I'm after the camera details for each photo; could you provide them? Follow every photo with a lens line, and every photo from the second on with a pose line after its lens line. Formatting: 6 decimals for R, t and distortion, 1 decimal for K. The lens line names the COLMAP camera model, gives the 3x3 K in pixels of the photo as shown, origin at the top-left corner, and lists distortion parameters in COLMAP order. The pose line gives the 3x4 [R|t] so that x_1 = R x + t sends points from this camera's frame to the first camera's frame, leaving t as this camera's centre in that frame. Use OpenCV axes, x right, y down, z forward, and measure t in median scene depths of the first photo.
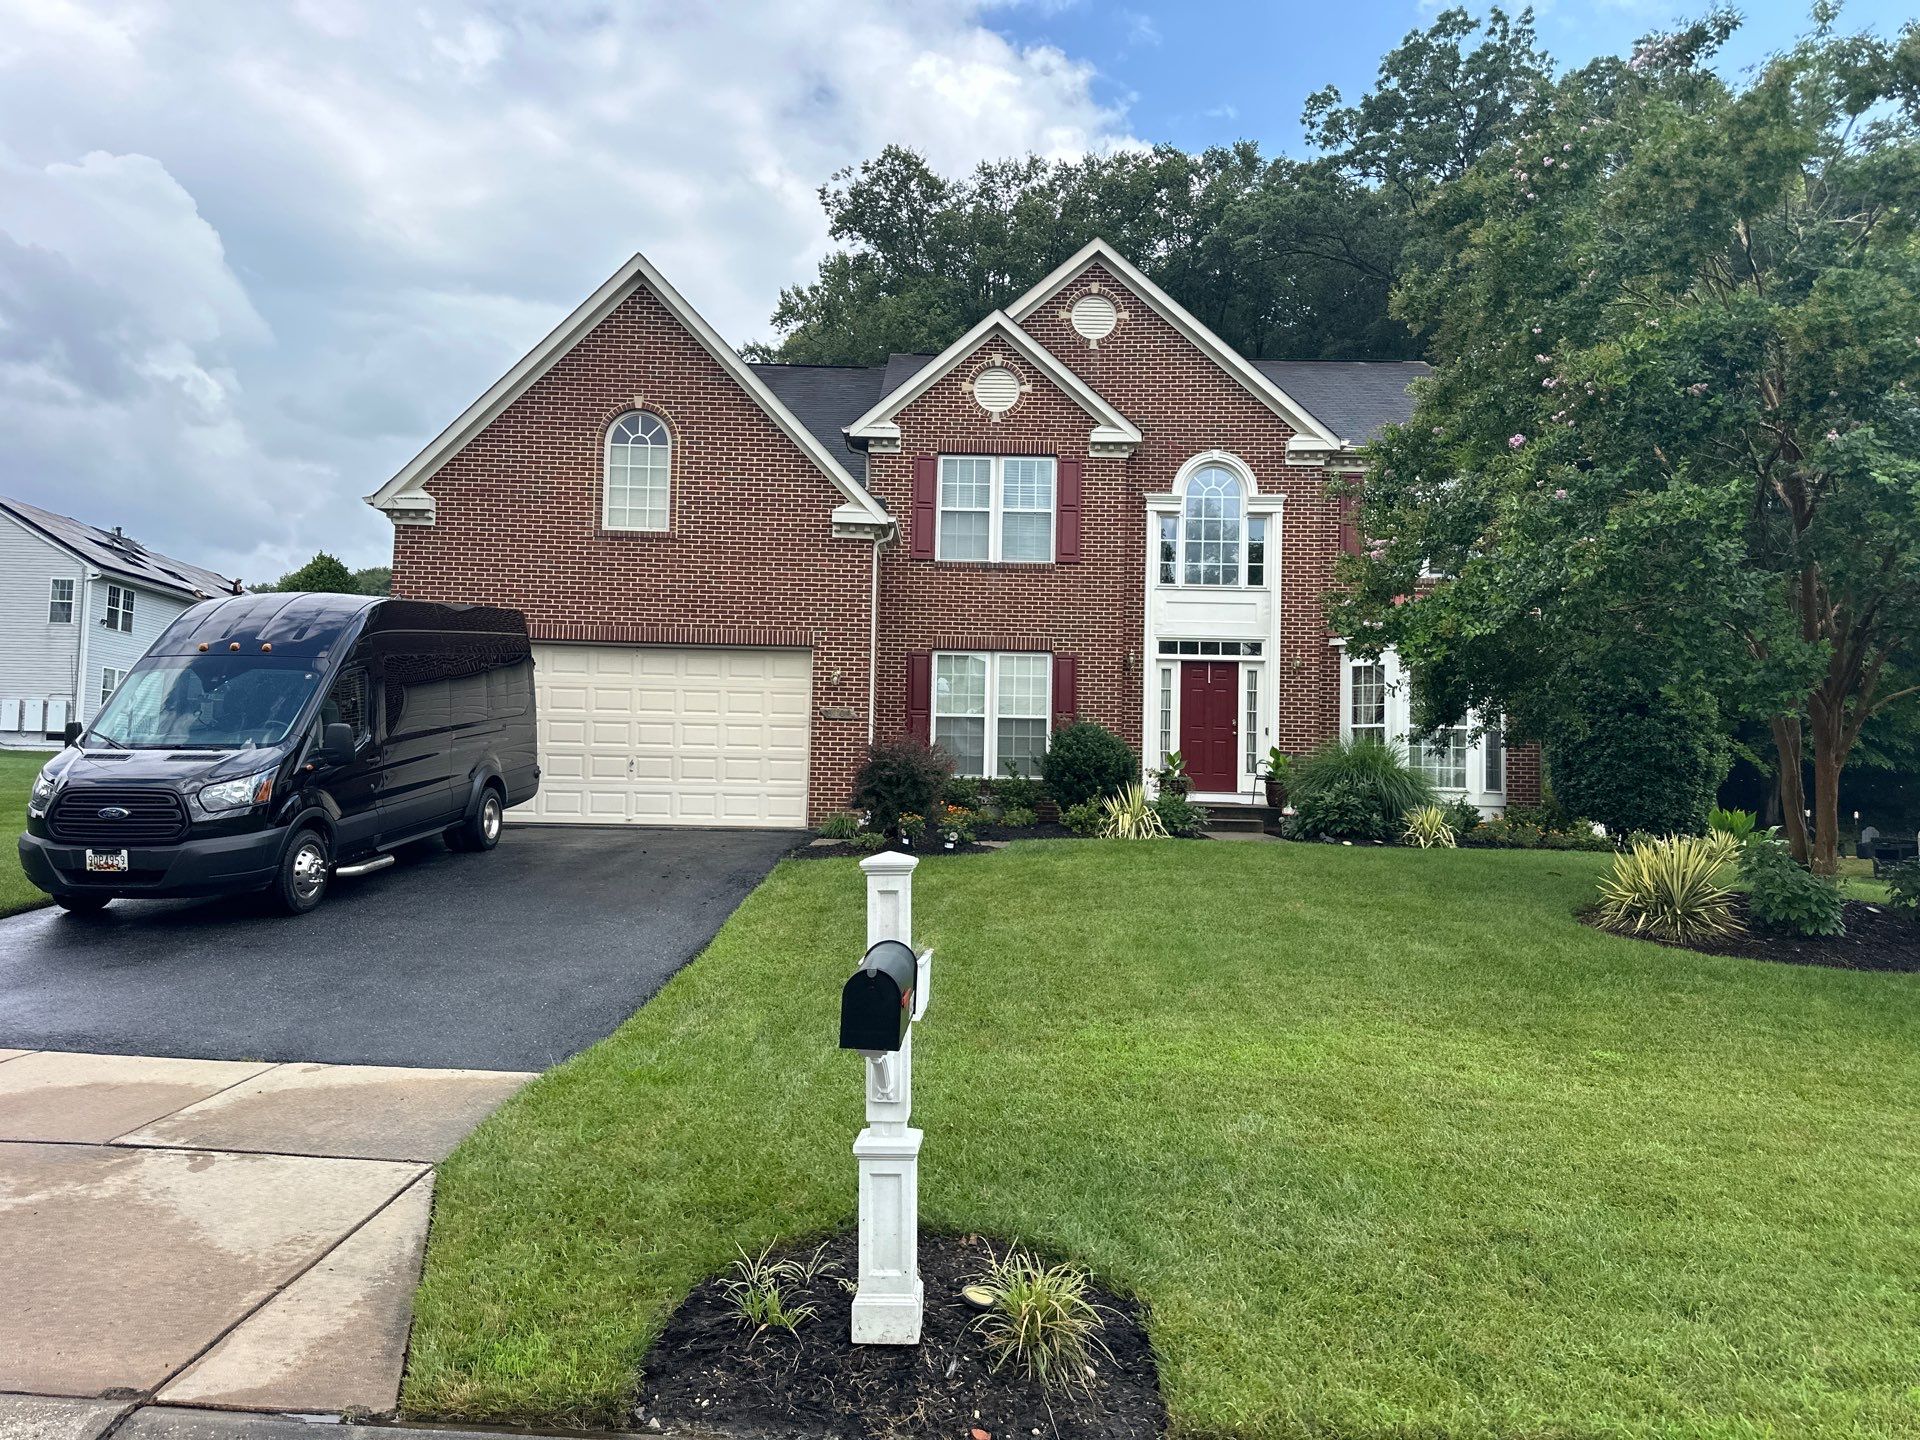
lens RADIAL K [[1341.1, 0, 972.1], [0, 1341.1, 754.8], [0, 0, 1]] dist [0.100909, -0.135869]
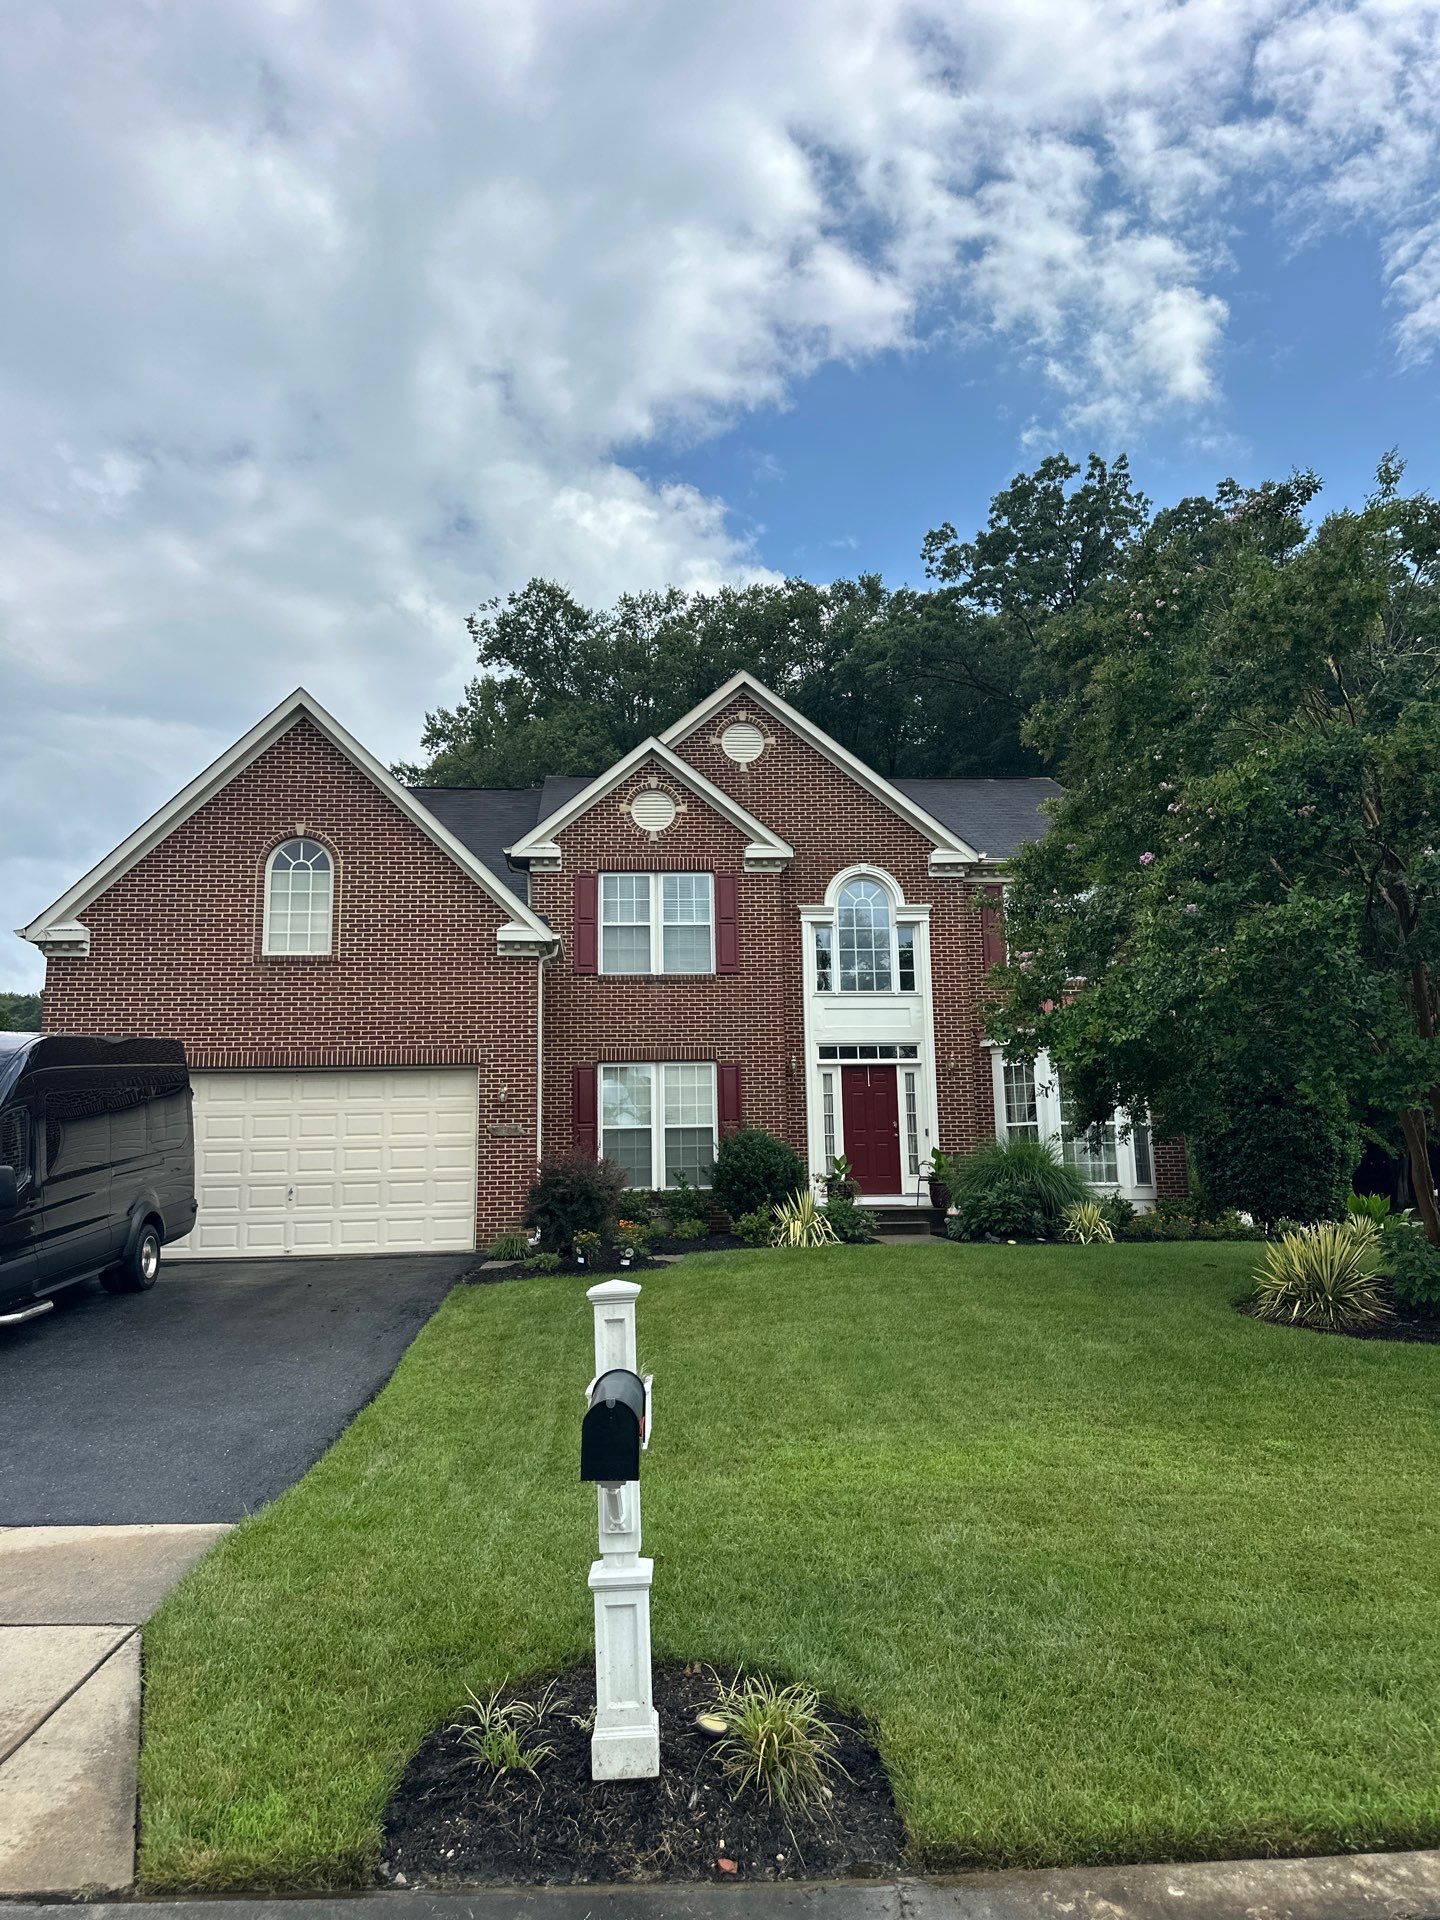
lens RADIAL K [[1497.8, 0, 662.9], [0, 1497.8, 968.3], [0, 0, 1]] dist [0.107239, -0.133198]
pose [[0.995198, -0.026059, 0.094345, -0.087193], [0.036288, 0.993446, -0.108386, -0.025930], [-0.090902, 0.111289, 0.989622, -0.126060]]
